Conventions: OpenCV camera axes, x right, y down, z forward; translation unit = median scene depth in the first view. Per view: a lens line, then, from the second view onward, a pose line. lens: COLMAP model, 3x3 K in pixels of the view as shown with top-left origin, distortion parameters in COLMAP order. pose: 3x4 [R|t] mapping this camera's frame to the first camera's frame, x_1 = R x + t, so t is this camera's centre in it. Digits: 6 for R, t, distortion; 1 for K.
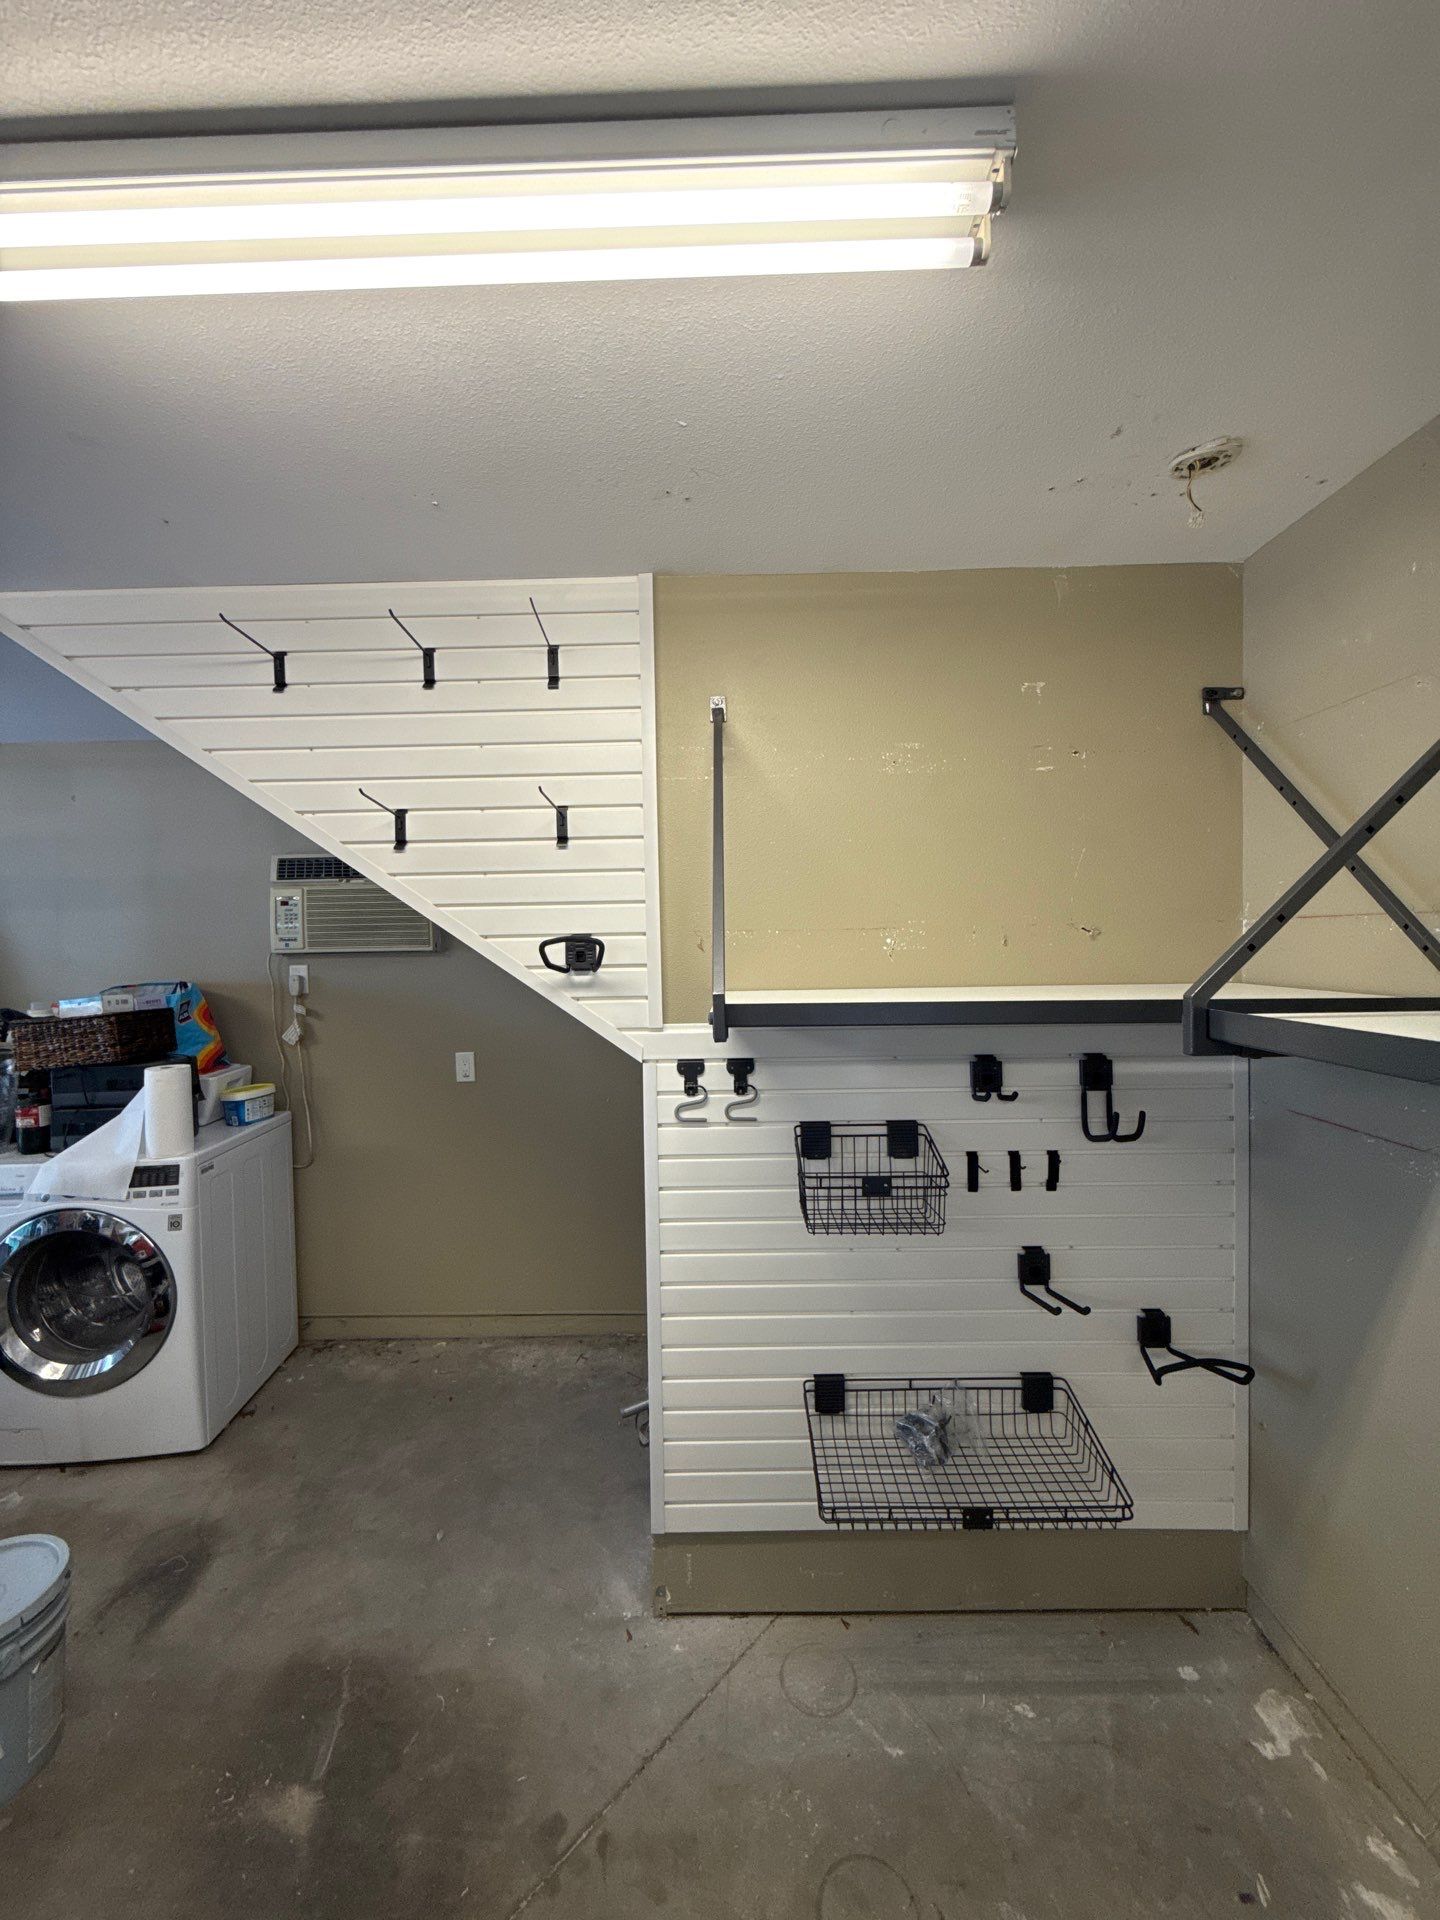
lens RADIAL K [[762.9, 0, 724.4], [0, 762.9, 959.8], [0, 0, 1]] dist [-0.000124, 0.000200]
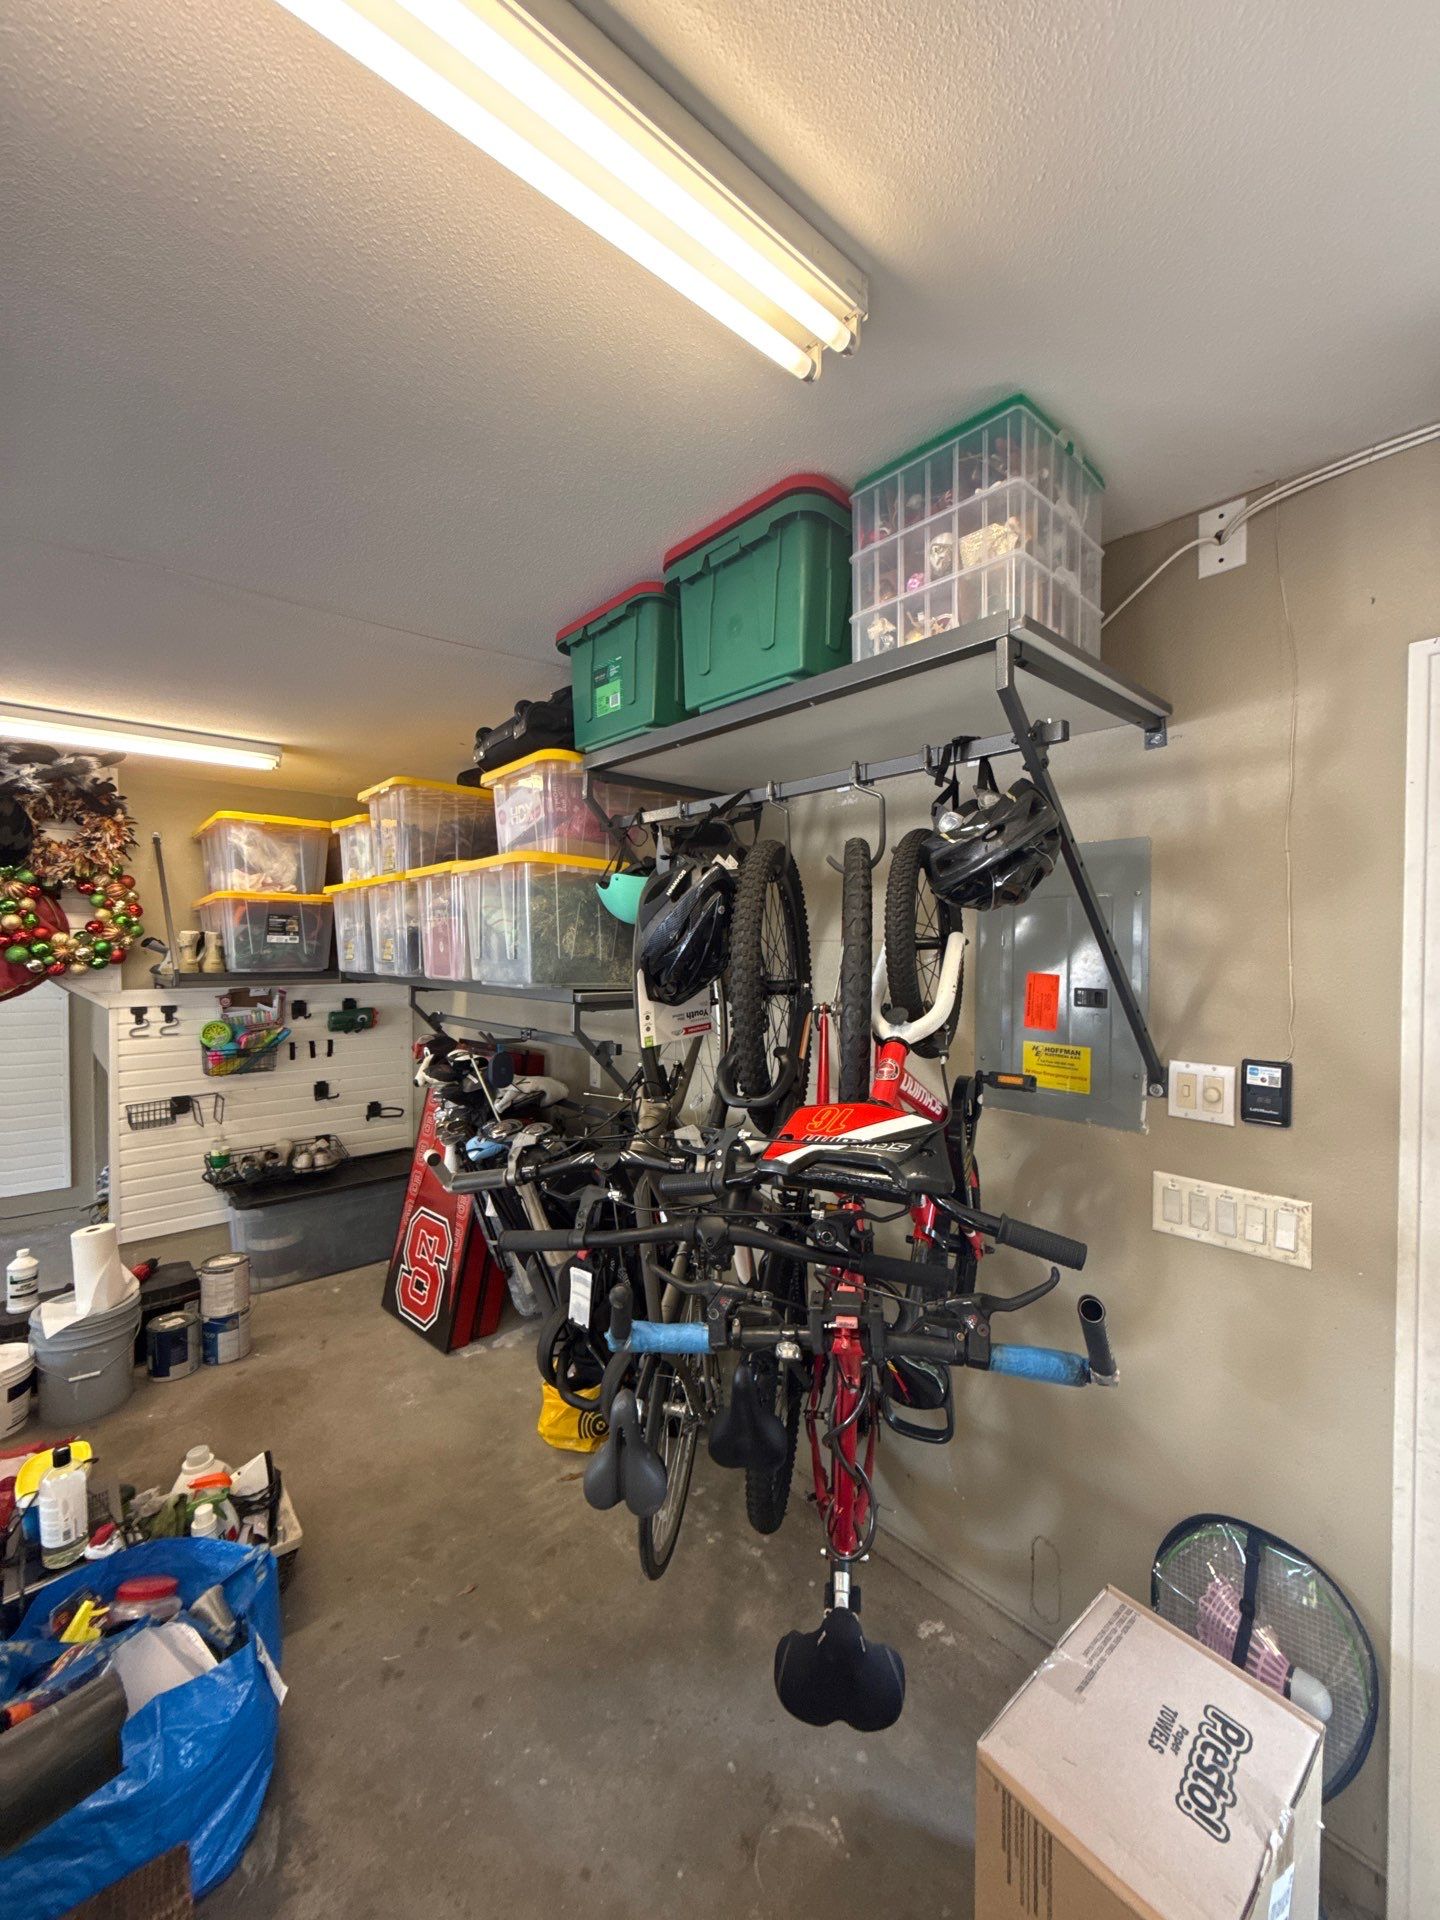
lens RADIAL K [[762.9, 0, 722.8], [0, 762.9, 959.4], [0, 0, 1]] dist [-0.000124, 0.000200]
pose [[0.734559, 0.006611, 0.678513, -0.286939], [0.002421, 0.999921, -0.012364, 0.032548], [-0.678541, 0.010725, 0.734484, -1.584112]]
